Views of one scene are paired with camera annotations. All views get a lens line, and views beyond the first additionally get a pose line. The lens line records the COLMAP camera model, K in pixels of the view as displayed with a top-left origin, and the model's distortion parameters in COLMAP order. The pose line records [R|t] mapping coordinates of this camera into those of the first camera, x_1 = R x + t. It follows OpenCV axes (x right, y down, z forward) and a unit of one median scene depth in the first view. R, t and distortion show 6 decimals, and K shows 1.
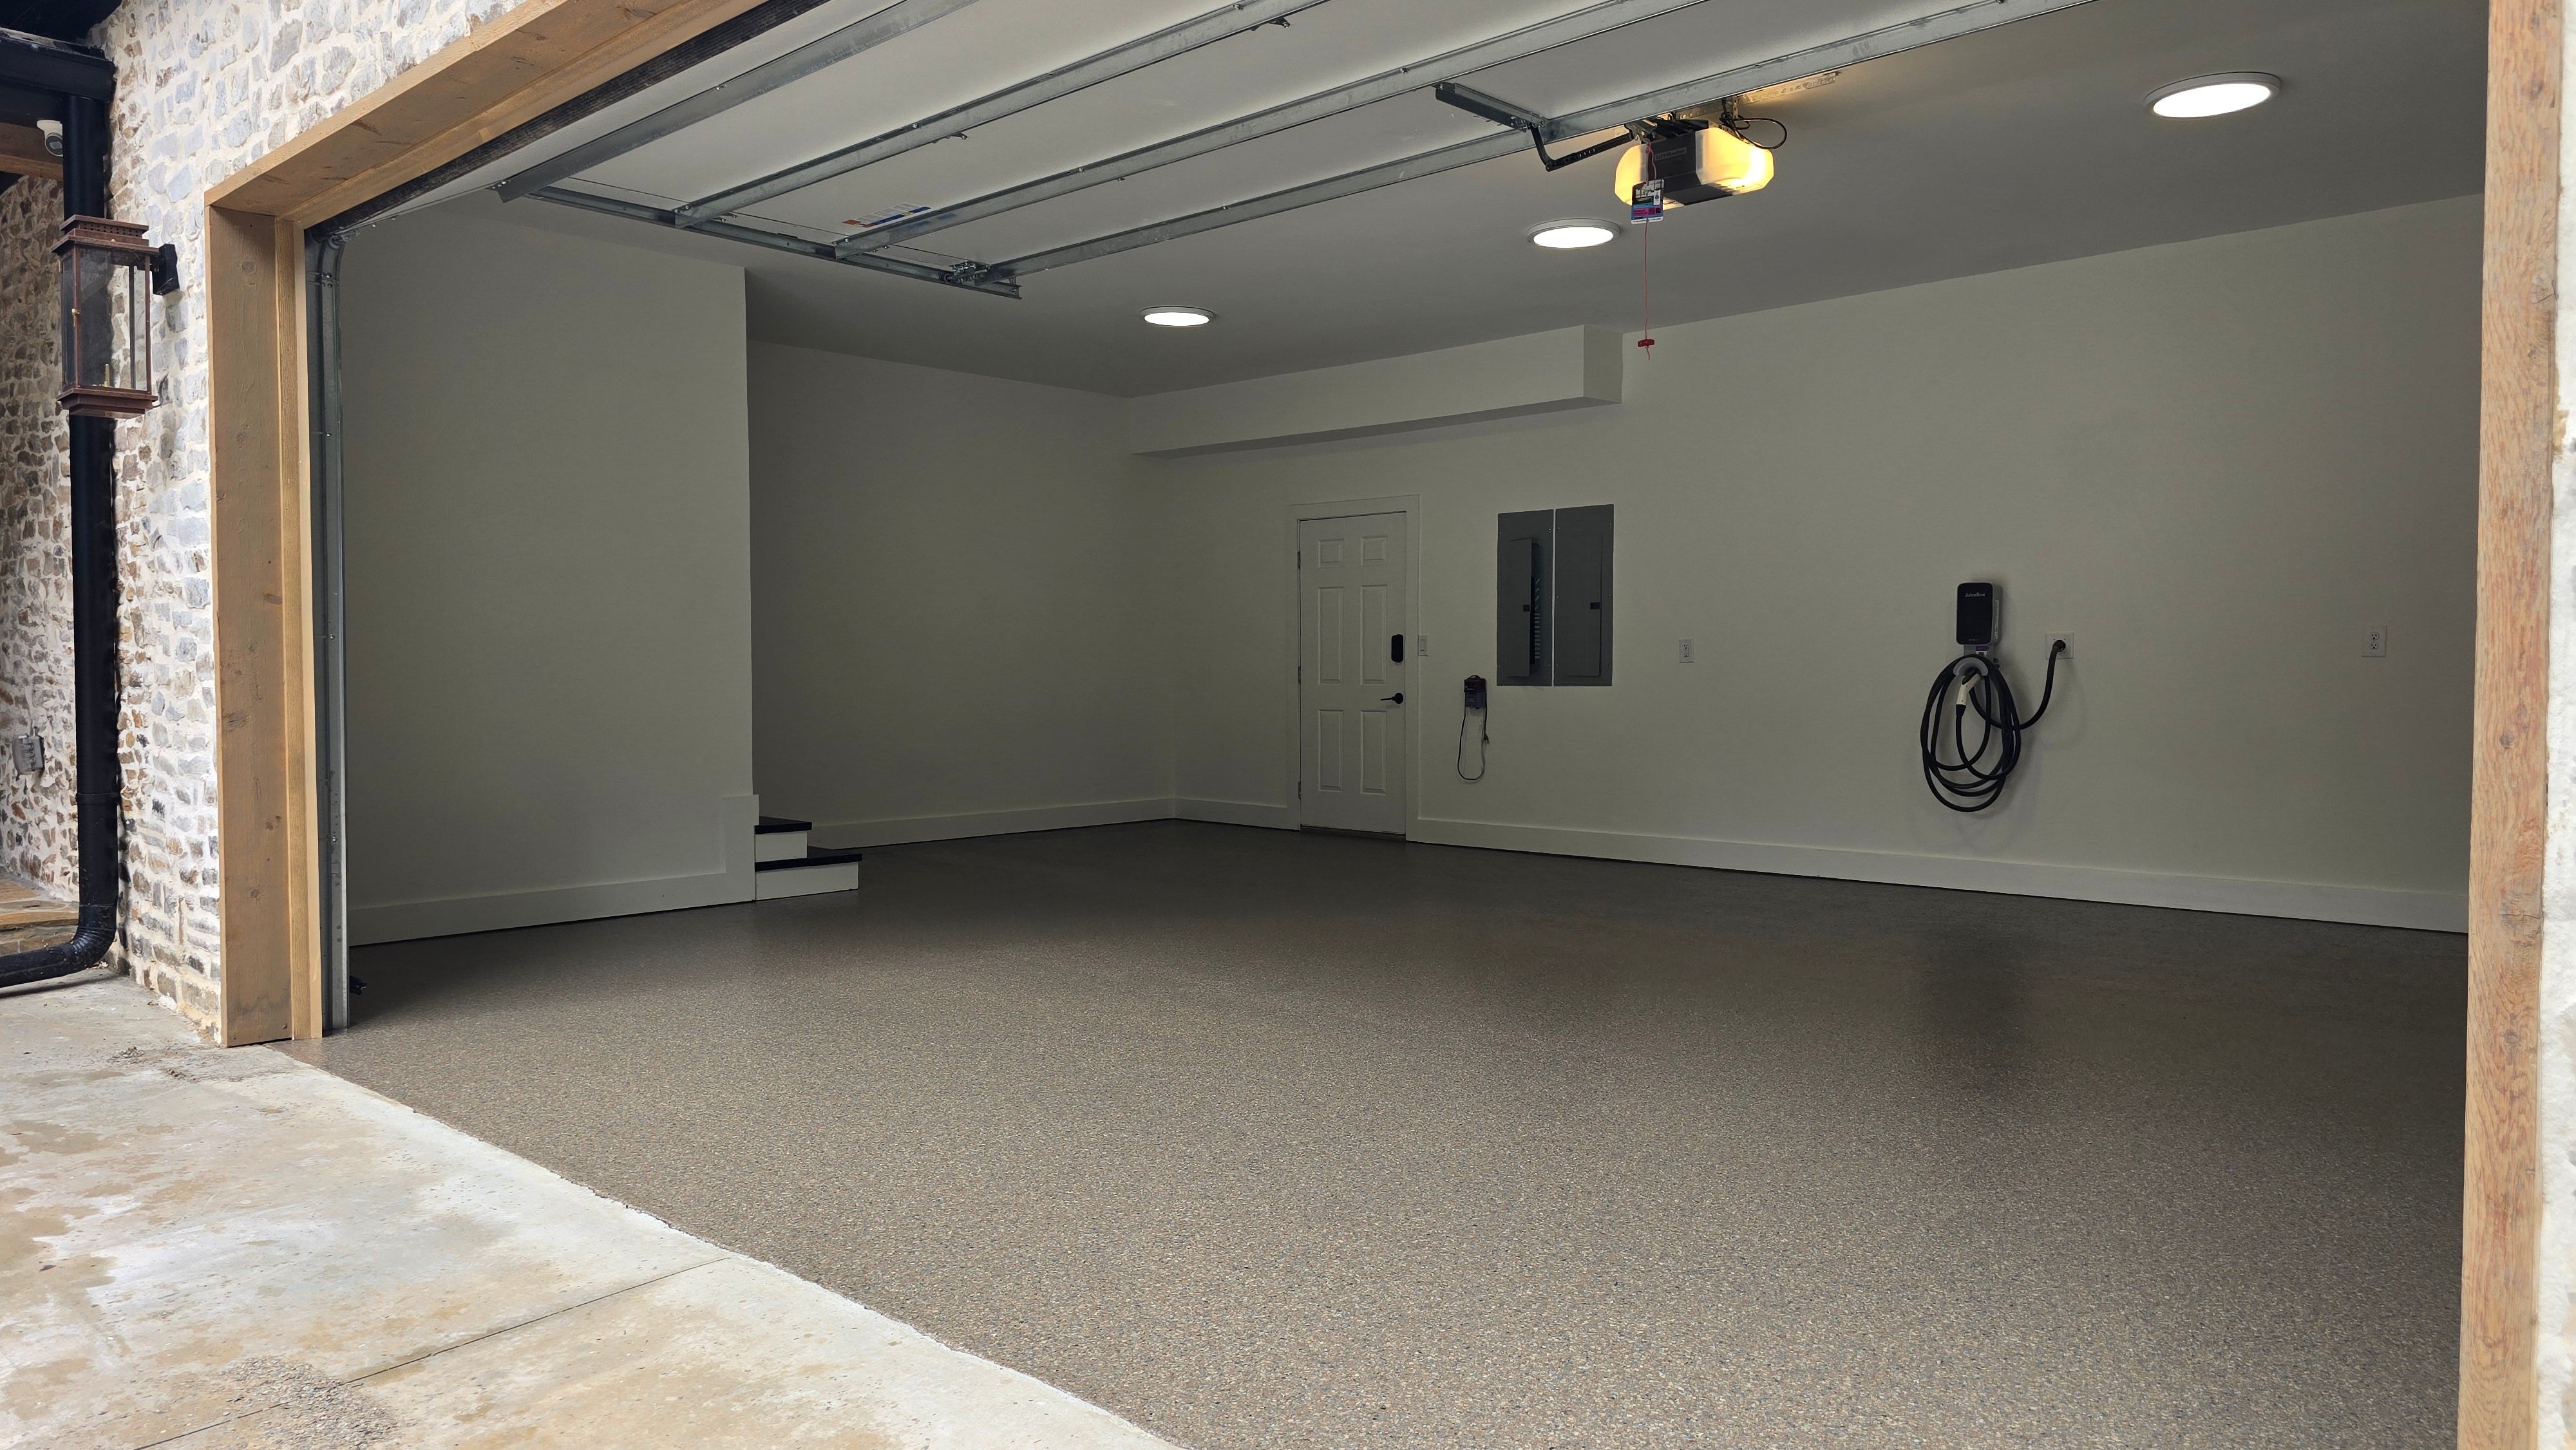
lens RADIAL K [[1724.5, 0, 1292.9], [0, 1724.5, 721.6], [0, 0, 1]] dist [0.040609, -0.017805]
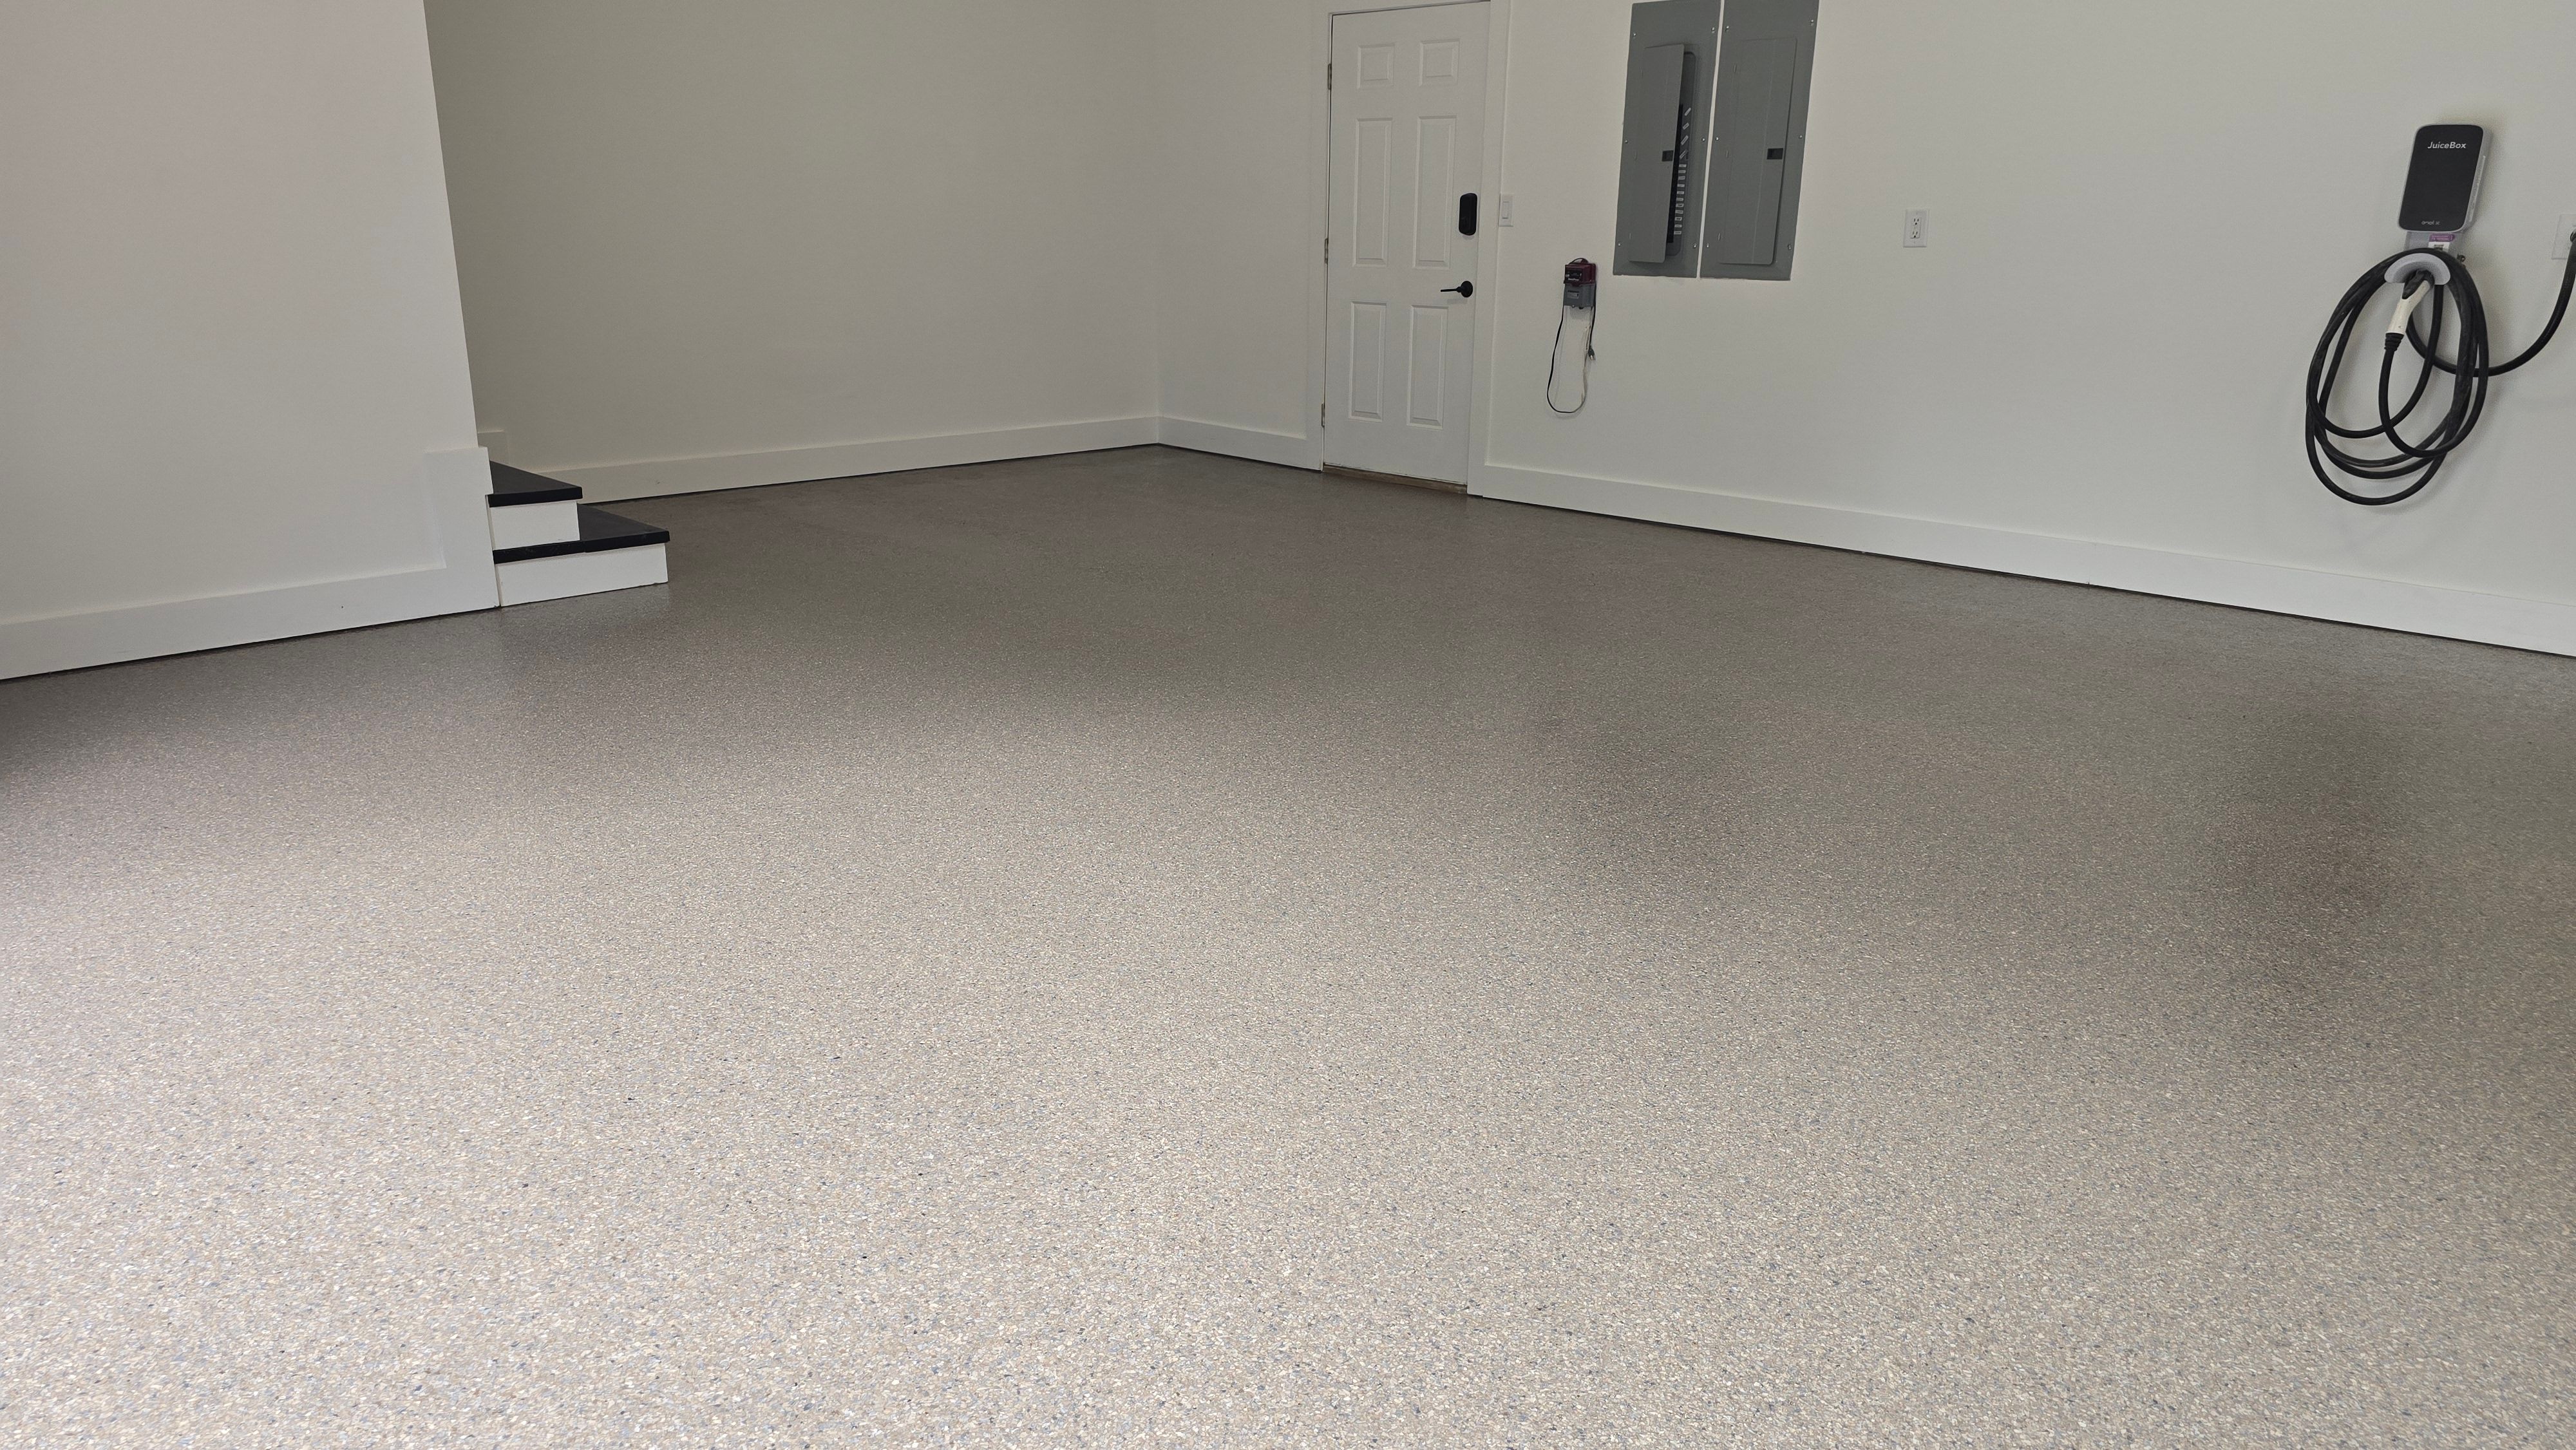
lens RADIAL K [[1724.5, 0, 1274.6], [0, 1724.5, 735.1], [0, 0, 1]] dist [0.040609, -0.017805]
pose [[0.999435, 0.021933, -0.025450, 0.006079], [-0.014401, 0.964064, 0.265281, -0.029638], [0.030354, -0.264764, 0.963835, 0.333015]]
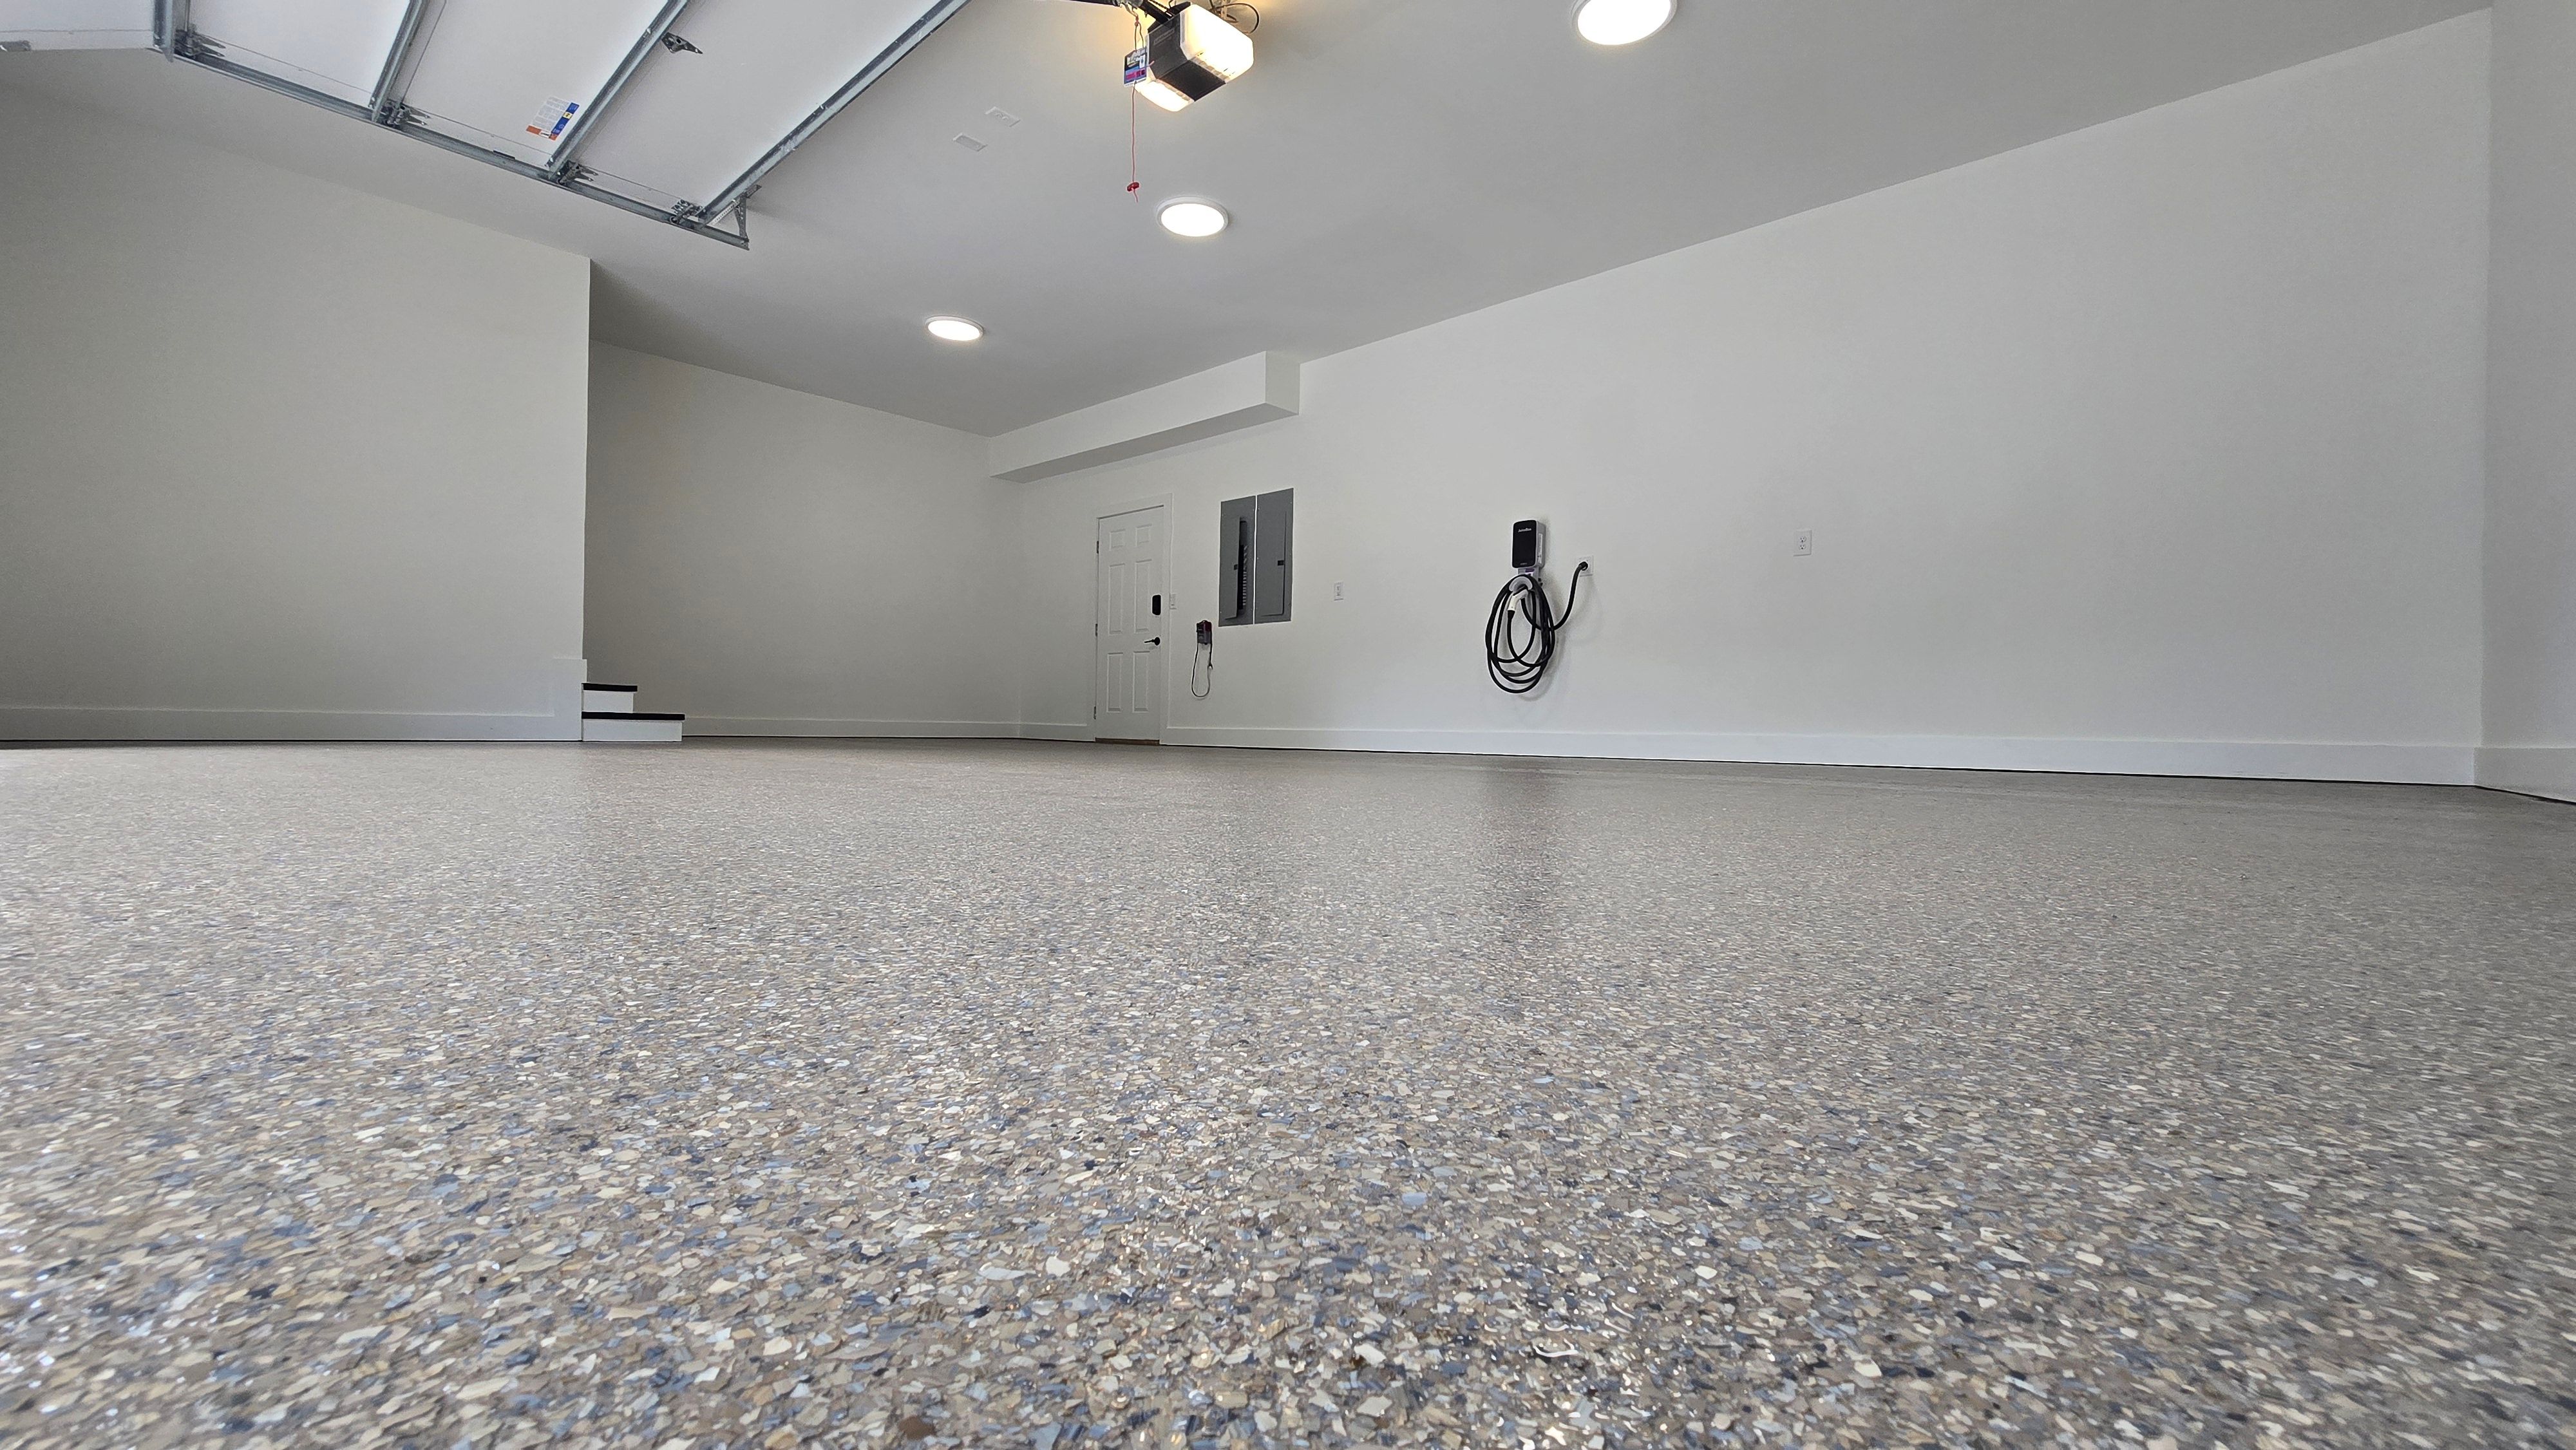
lens RADIAL K [[1035.0, 0, 1297.3], [0, 1035.0, 735.8], [0, 0, 1]] dist [-0.000698, 0.000088]
pose [[0.999703, 0.020346, 0.013449, 0.203288], [-0.019915, 0.999309, -0.031382, 0.107292], [-0.014079, 0.031105, 0.999417, 0.209351]]
